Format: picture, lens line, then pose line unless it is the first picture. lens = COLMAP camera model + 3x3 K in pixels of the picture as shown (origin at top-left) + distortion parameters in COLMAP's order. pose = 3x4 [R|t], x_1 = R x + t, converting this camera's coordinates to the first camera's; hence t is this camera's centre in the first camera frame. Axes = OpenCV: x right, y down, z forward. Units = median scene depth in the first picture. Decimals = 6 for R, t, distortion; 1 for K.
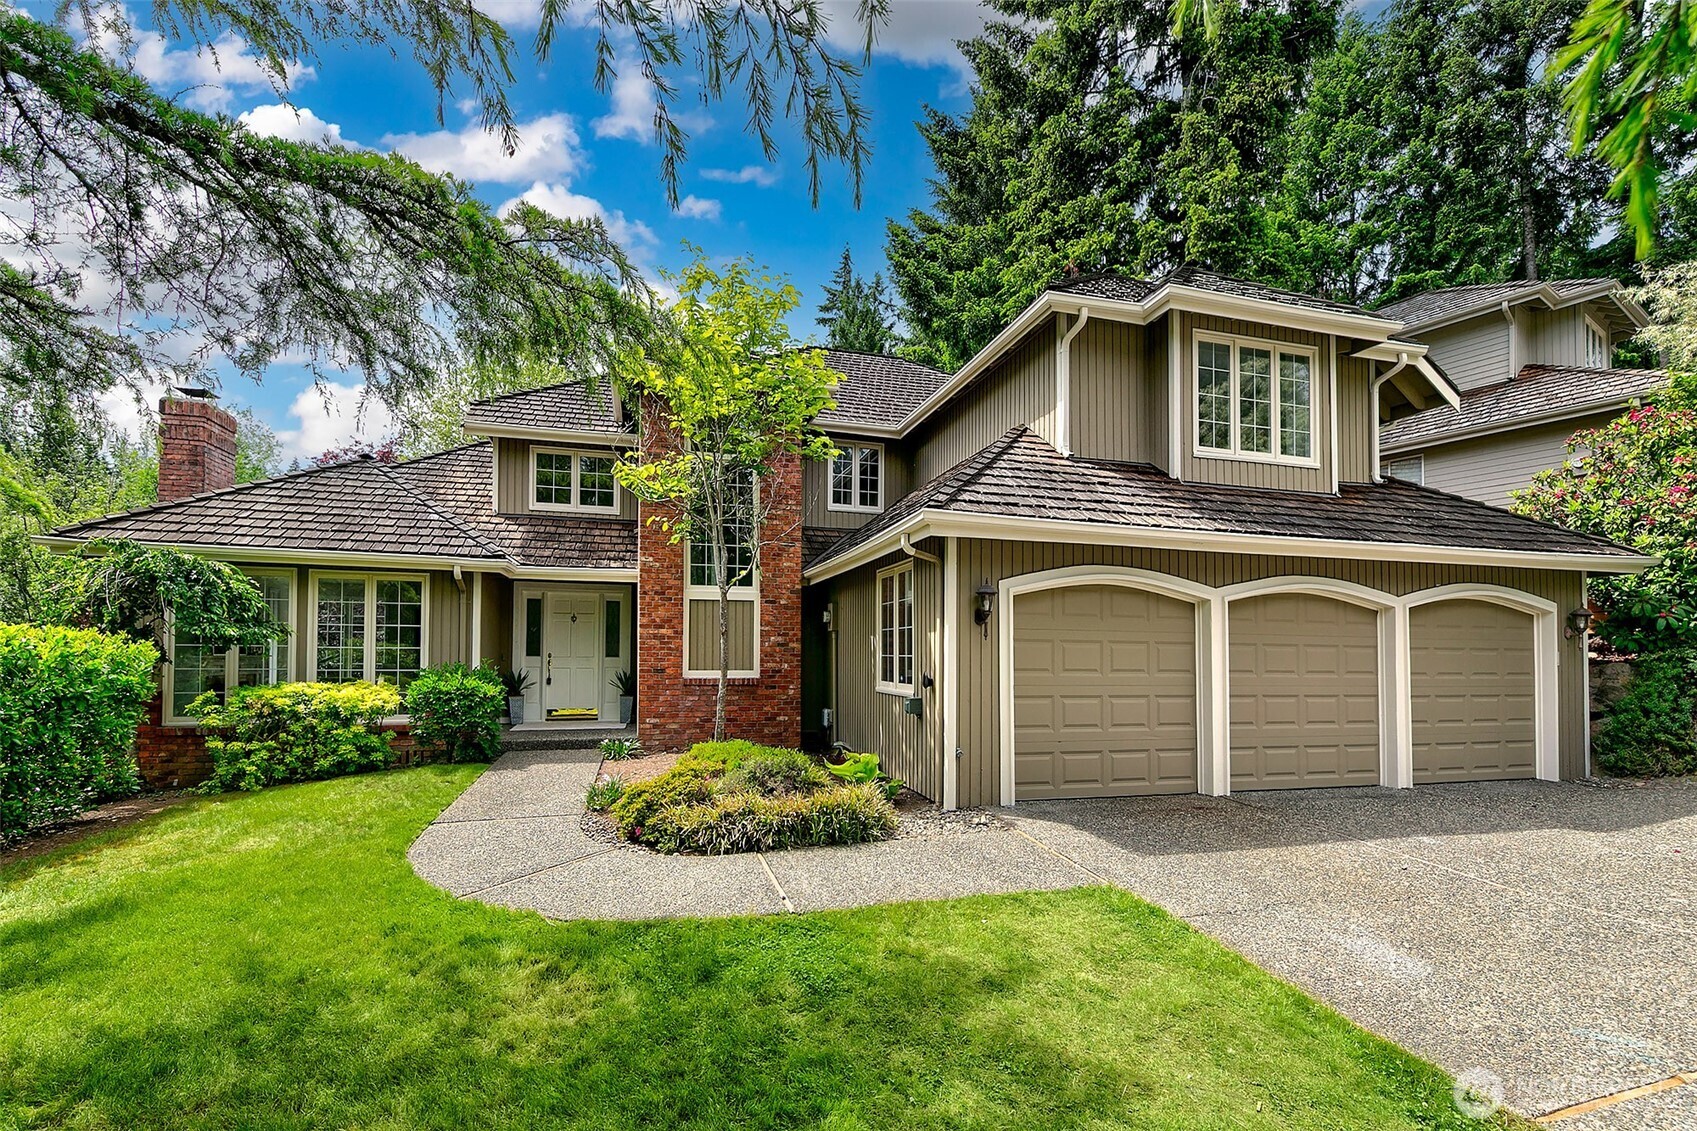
lens RADIAL K [[738.6, 0, 839.7], [0, 738.6, 634.0], [0, 0, 1]] dist [0.004257, 0.000013]
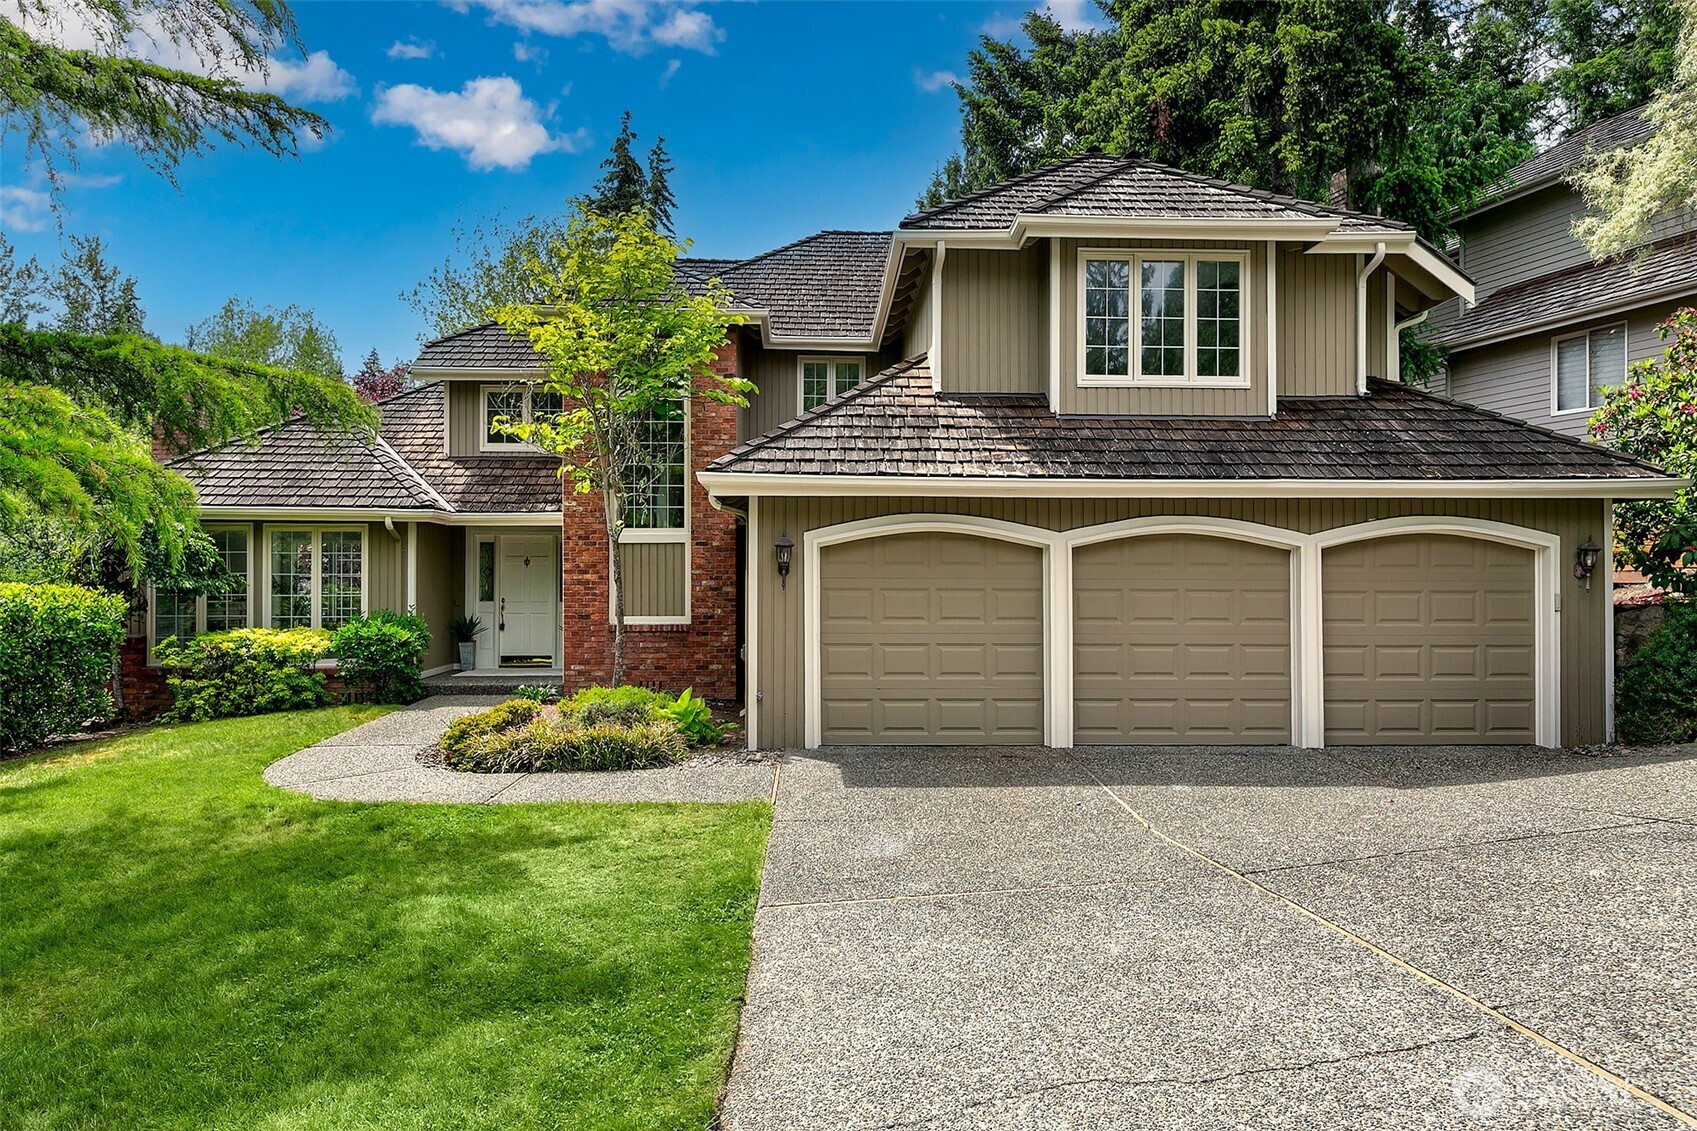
lens RADIAL K [[1022.0, 0, 850.4], [0, 1022.0, 572.8], [0, 0, 1]] dist [0.002872, 0.003368]
pose [[0.980020, -0.008856, -0.198700, 0.449125], [0.011571, 0.999855, 0.012508, -0.026131], [0.198560, -0.014558, 0.979981, -0.315759]]
